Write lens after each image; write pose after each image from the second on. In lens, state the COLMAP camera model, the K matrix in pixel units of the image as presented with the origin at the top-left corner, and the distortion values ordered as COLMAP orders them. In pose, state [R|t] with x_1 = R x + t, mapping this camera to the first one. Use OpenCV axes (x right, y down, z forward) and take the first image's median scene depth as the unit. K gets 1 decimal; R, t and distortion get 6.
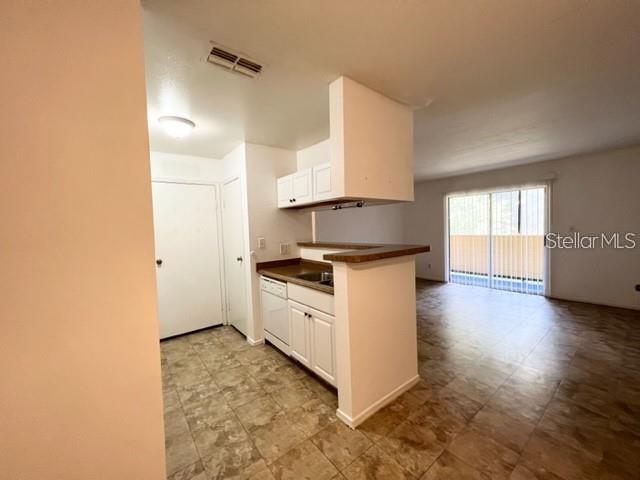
lens RADIAL K [[254.9, 0, 322.5], [0, 254.9, 239.6], [0, 0, 1]] dist [0.002025, 0.000068]
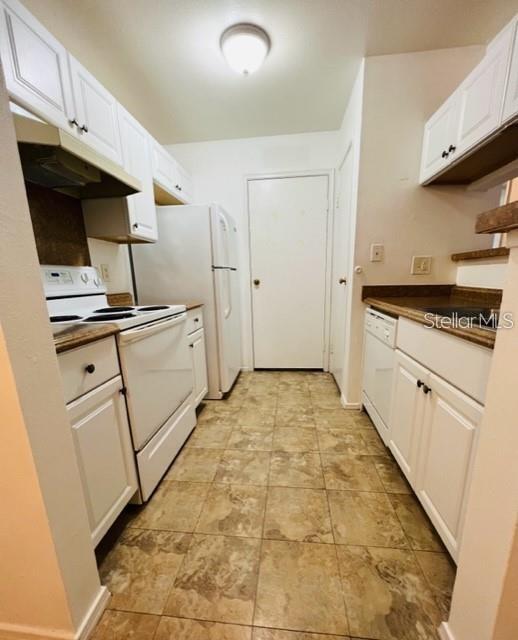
lens RADIAL K [[278.3, 0, 261.1], [0, 278.3, 343.9], [0, 0, 1]] dist [0.002219, 0.000680]
pose [[0.715887, 0.175578, -0.675780, 0.053531], [-0.030922, 0.974889, 0.220534, 0.104652], [0.697531, -0.136981, 0.703340, 0.400024]]
